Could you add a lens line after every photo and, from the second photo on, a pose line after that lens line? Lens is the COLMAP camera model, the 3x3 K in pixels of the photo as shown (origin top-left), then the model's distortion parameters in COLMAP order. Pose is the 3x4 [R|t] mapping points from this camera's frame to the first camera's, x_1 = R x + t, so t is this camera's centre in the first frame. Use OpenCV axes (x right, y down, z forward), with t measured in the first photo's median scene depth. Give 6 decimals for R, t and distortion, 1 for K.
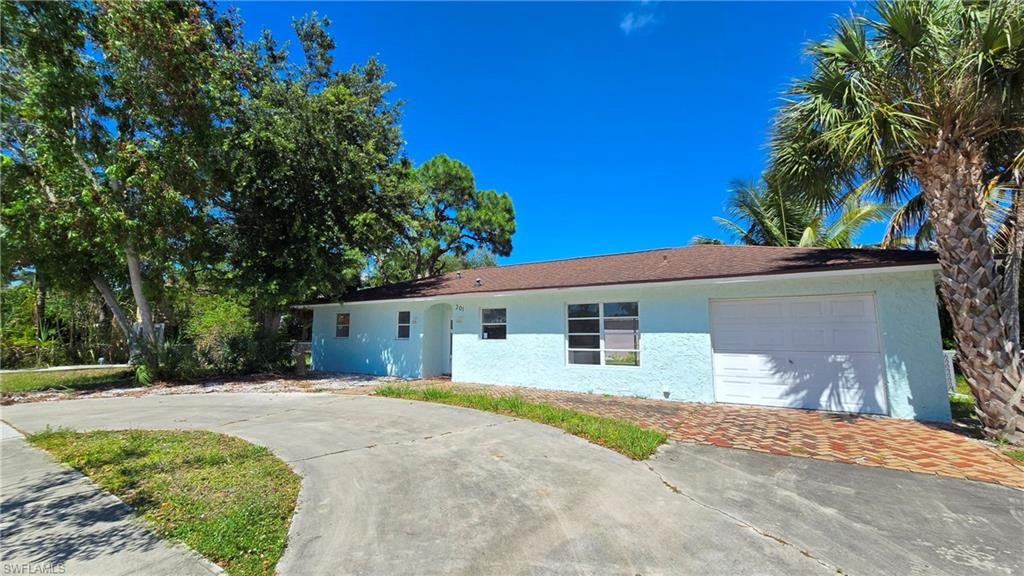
lens RADIAL K [[420.4, 0, 513.7], [0, 420.4, 283.9], [0, 0, 1]] dist [-0.003207, 0.000212]
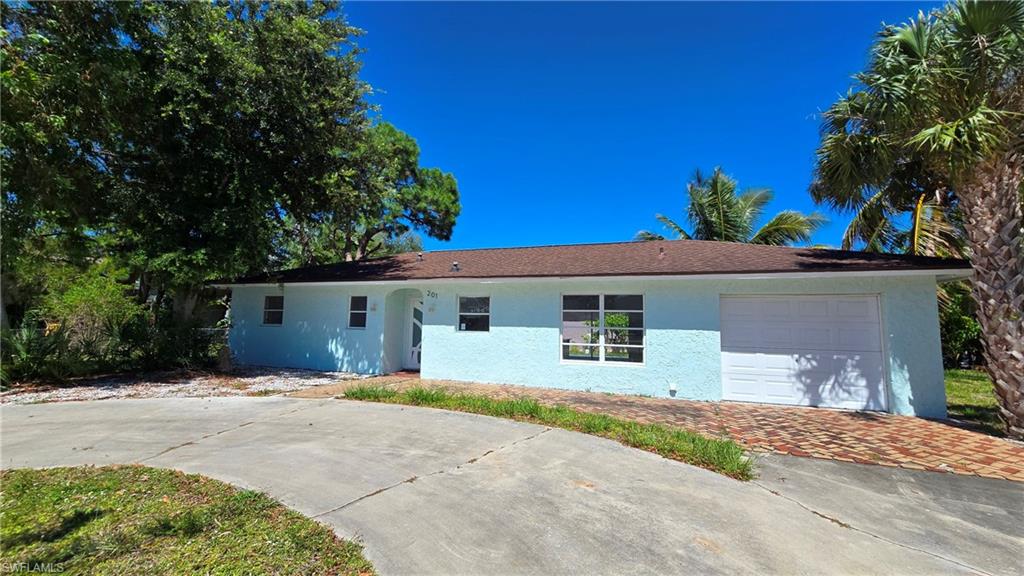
lens RADIAL K [[420.4, 0, 513.7], [0, 420.4, 283.9], [0, 0, 1]] dist [-0.003207, 0.000212]
pose [[0.976779, 0.038396, 0.210780, -0.180097], [-0.044243, 0.998754, 0.023088, 0.008458], [-0.209631, -0.031878, 0.977261, 0.133396]]
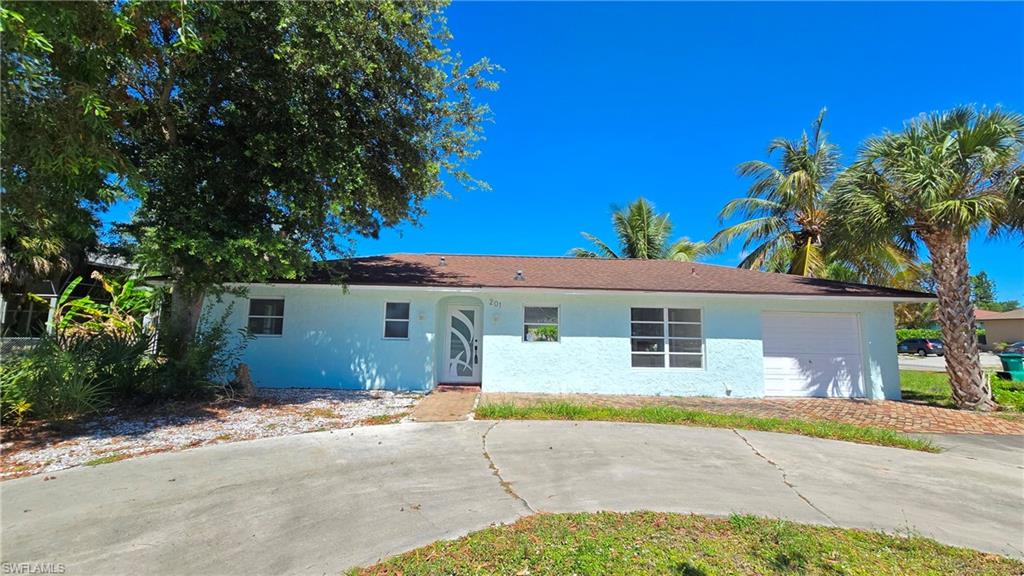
lens RADIAL K [[422.1, 0, 515.6], [0, 422.1, 283.3], [0, 0, 1]] dist [-0.003552, 0.000239]
pose [[0.827475, 0.078109, 0.556043, -0.688438], [-0.085988, 0.996224, -0.011979, 0.028498], [-0.554880, -0.037900, 0.831067, 0.341909]]
